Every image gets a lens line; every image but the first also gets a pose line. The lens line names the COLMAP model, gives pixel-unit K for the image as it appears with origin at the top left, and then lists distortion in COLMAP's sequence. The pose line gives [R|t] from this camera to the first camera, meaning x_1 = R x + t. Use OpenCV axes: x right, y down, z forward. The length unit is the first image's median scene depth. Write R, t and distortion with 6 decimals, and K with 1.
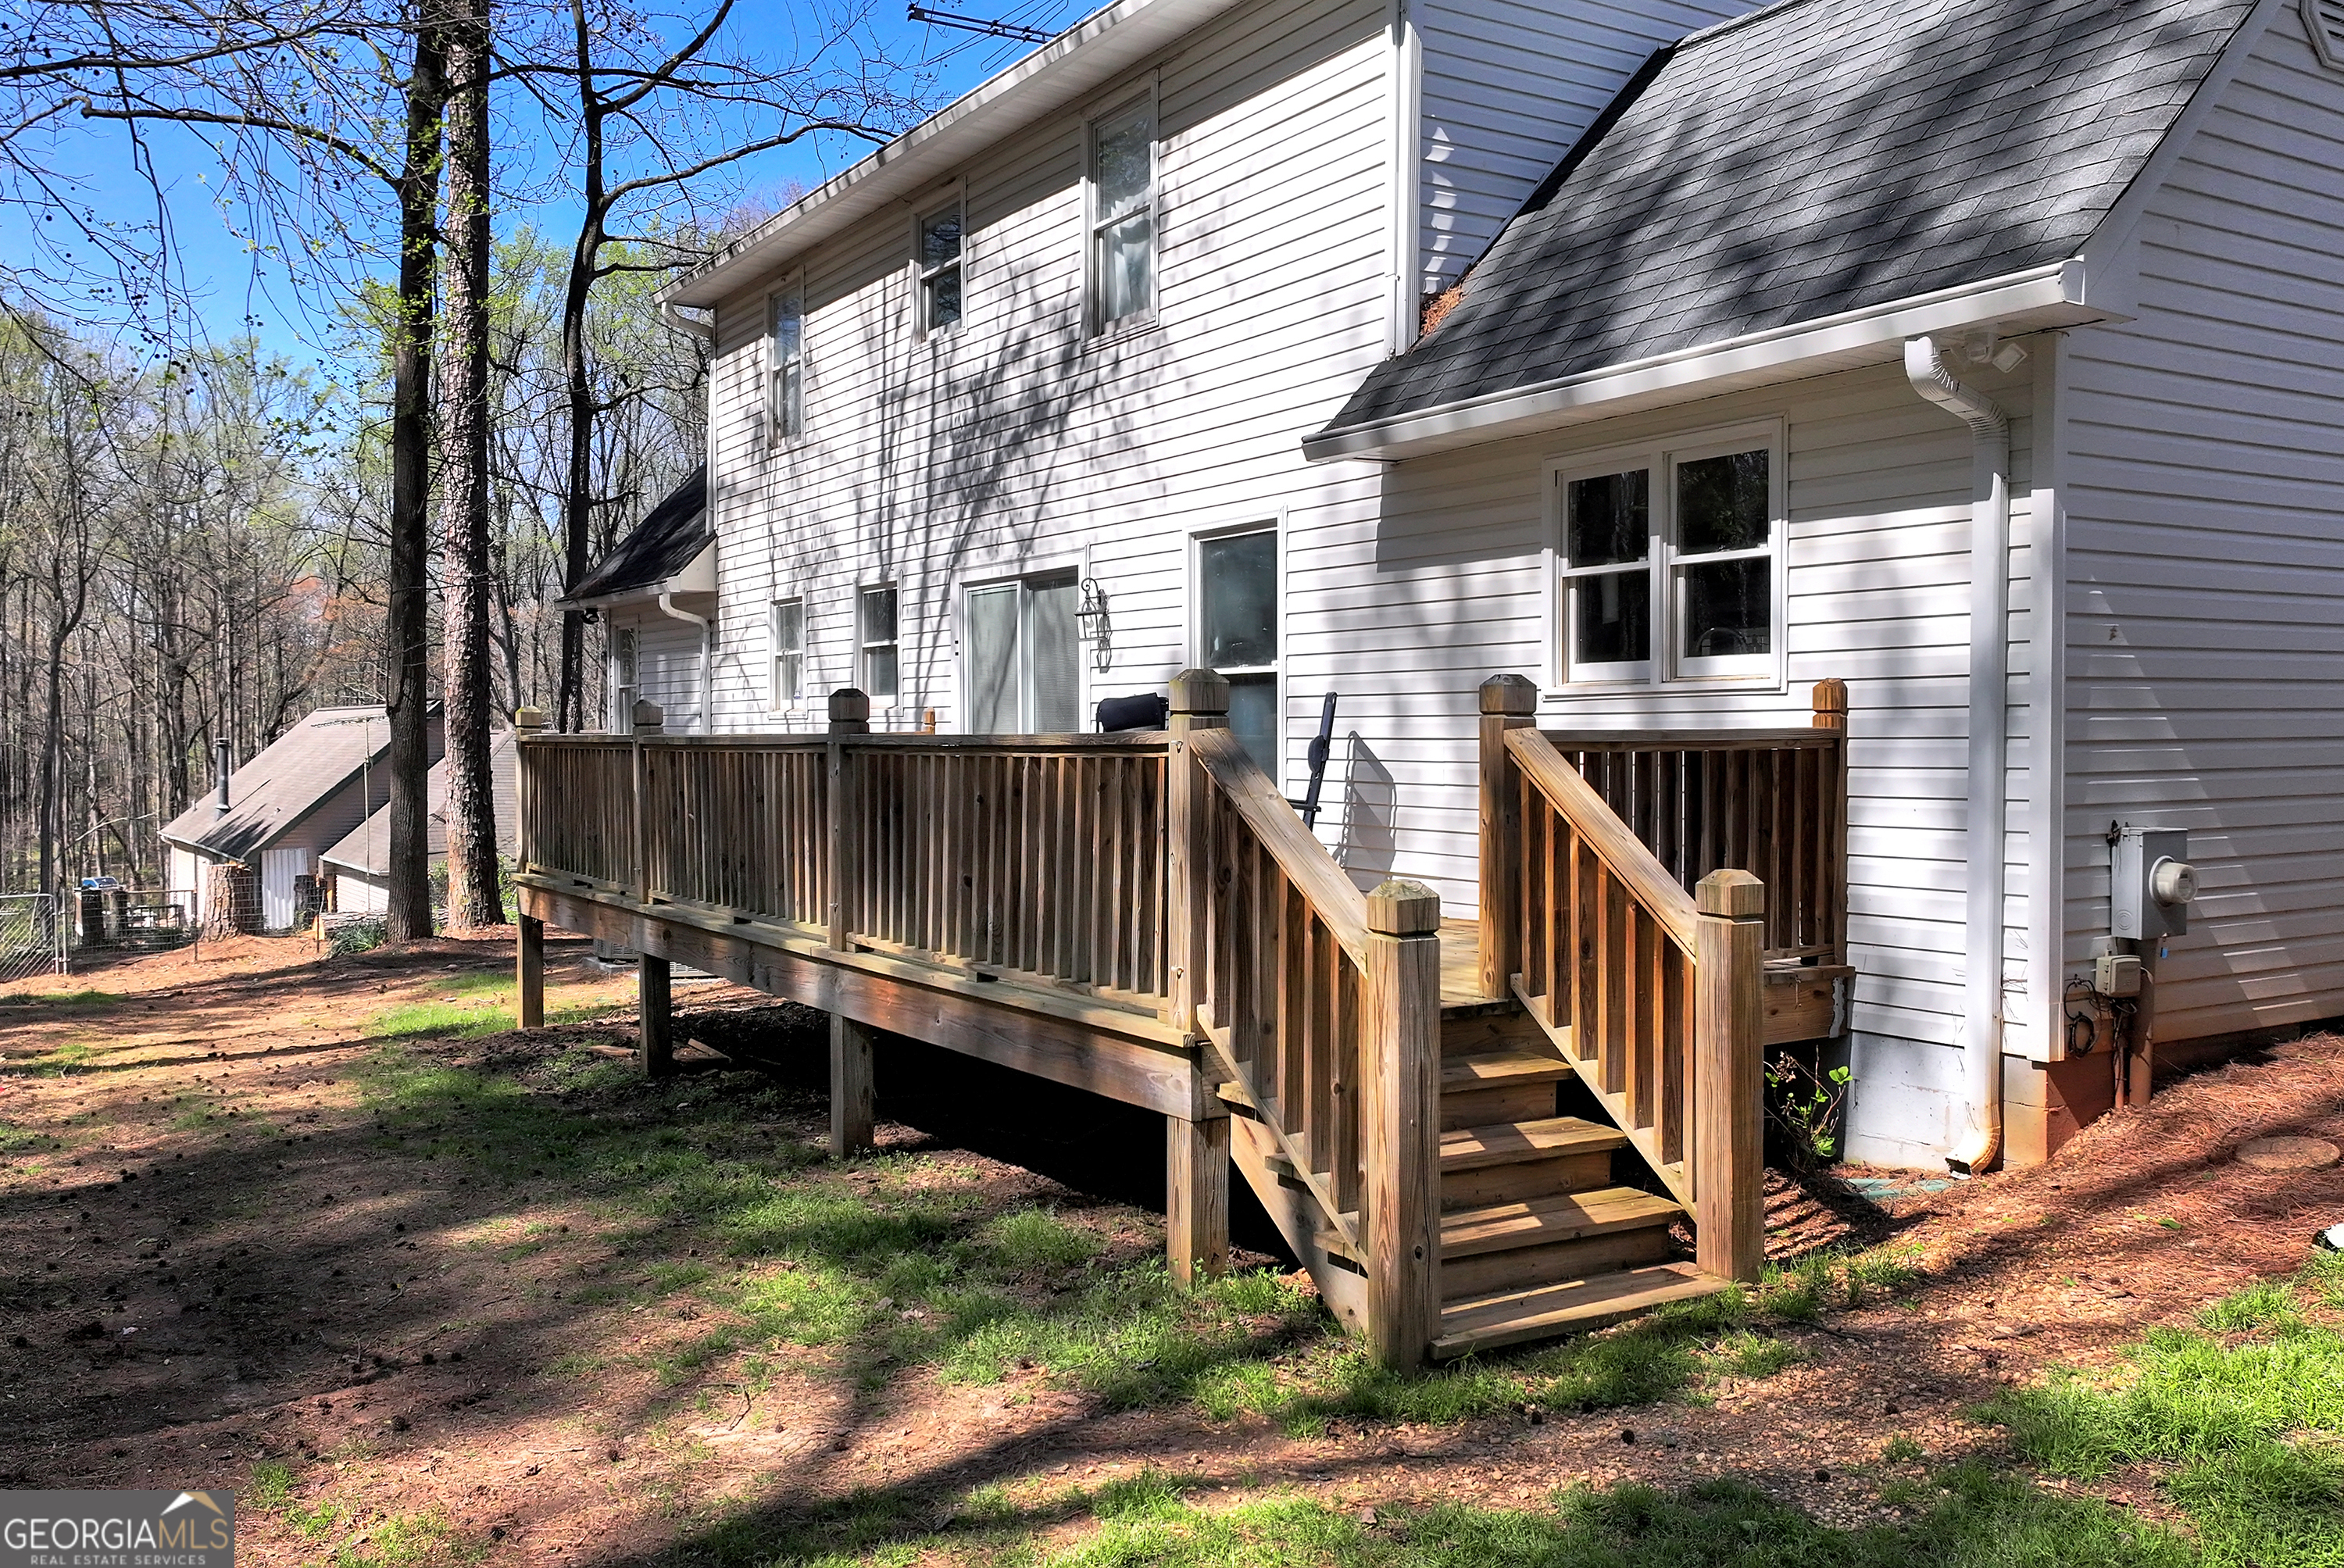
lens RADIAL K [[1922.2, 0, 1139.2], [0, 1922.2, 786.7], [0, 0, 1]] dist [0.013924, -0.005442]
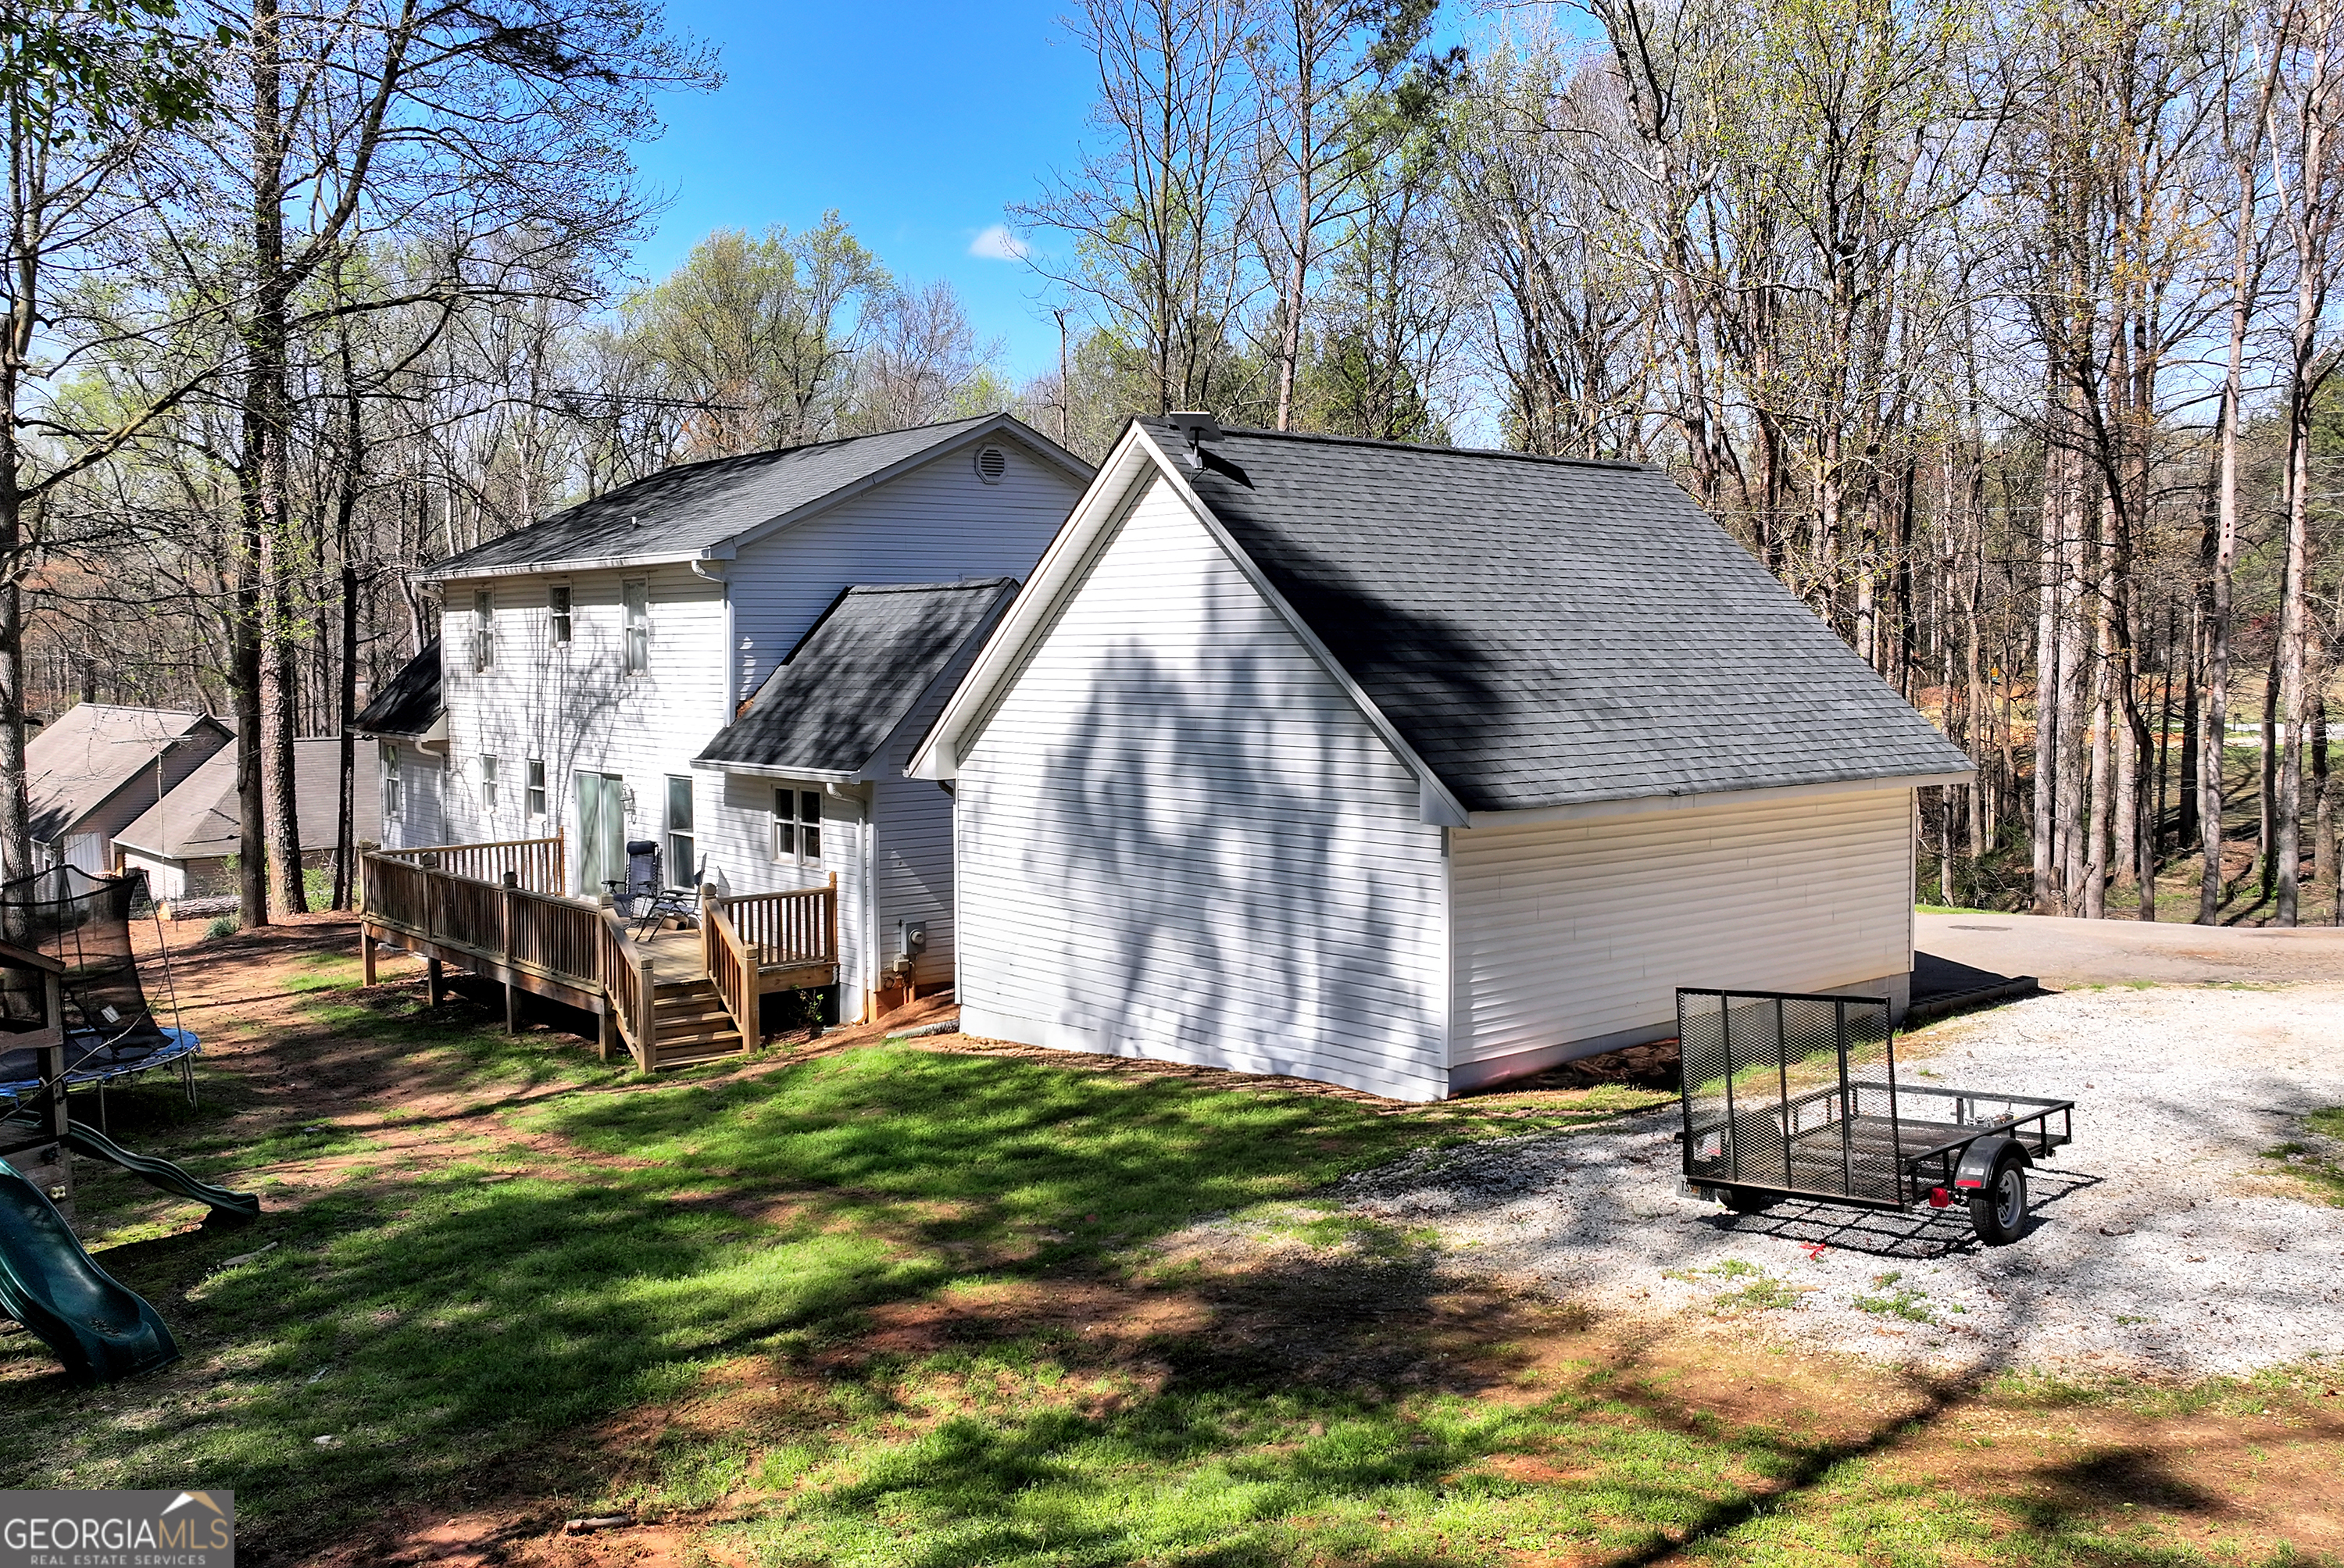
lens RADIAL K [[1922.2, 0, 1139.2], [0, 1922.2, 786.7], [0, 0, 1]] dist [0.013924, -0.005442]
pose [[0.990261, -0.013106, 0.138604, 0.363482], [0.006720, 0.998898, 0.046440, -0.289805], [-0.139060, -0.045057, 0.989258, -1.873284]]
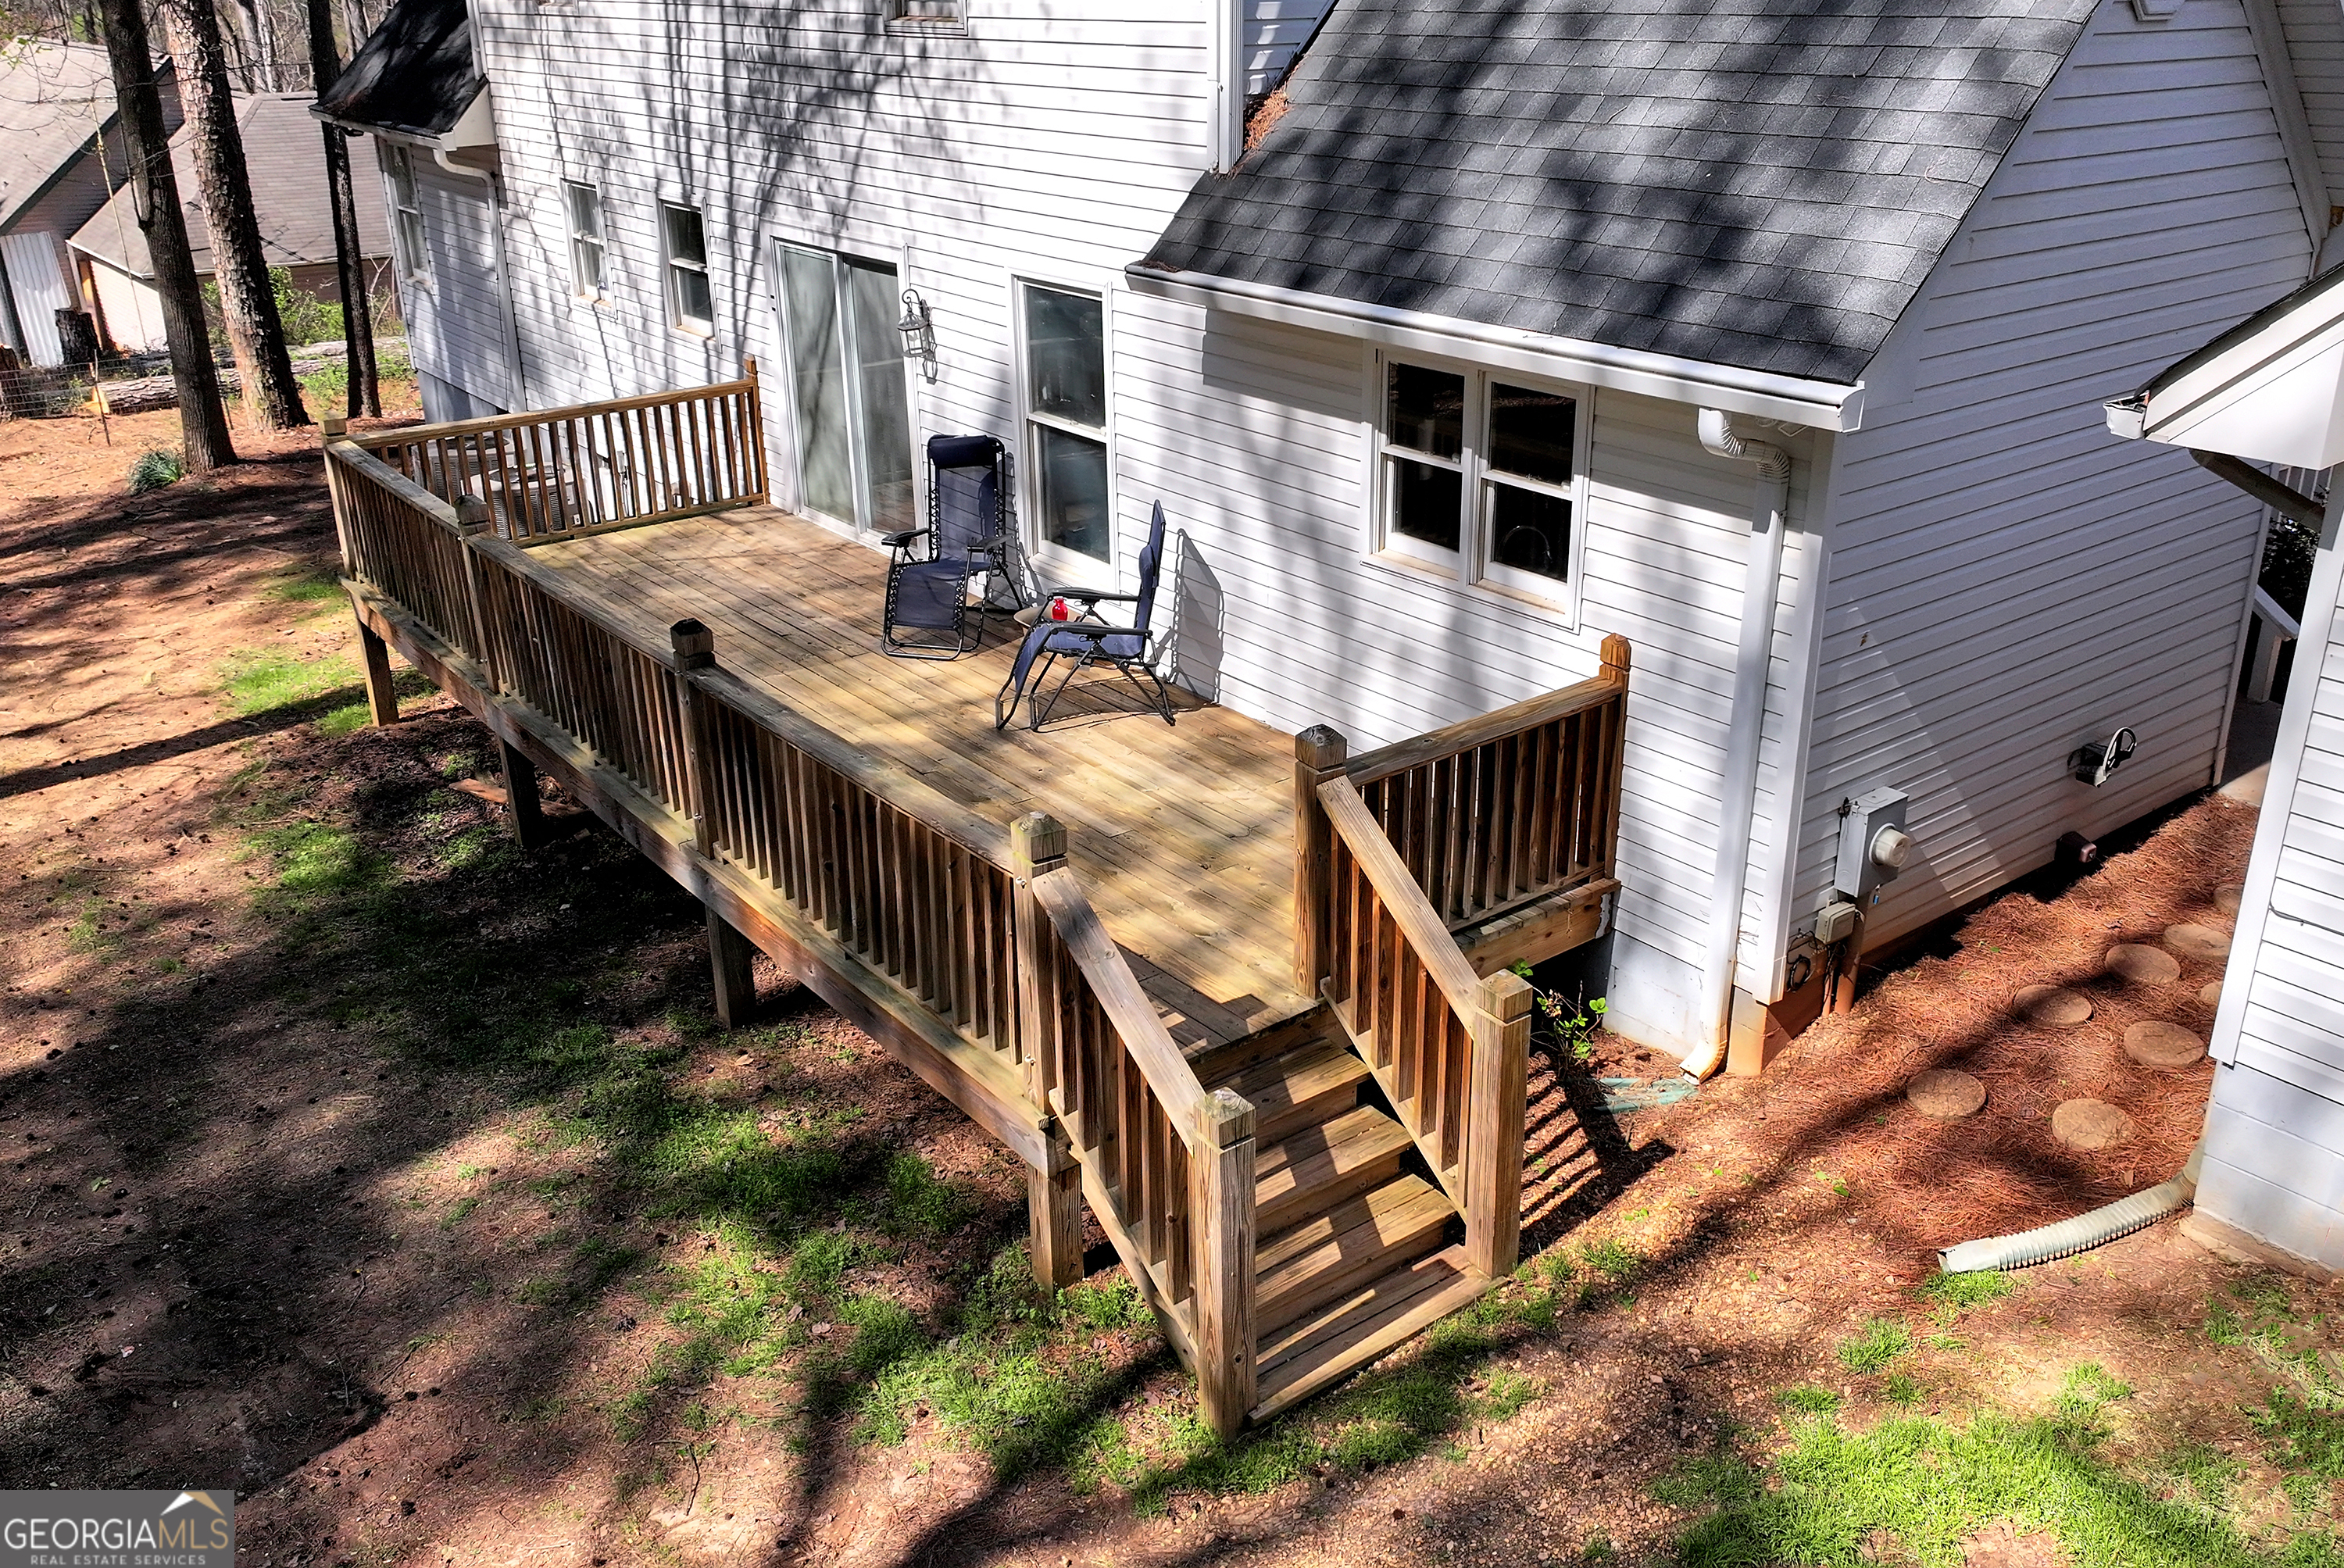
lens RADIAL K [[1933.2, 0, 1167.7], [0, 1933.2, 754.7], [0, 0, 1]] dist [0.016651, -0.004941]
pose [[0.994618, -0.052885, 0.089096, 0.005668], [0.017455, 0.933156, 0.359046, -0.336348], [-0.102129, -0.355559, 0.929057, -0.008699]]
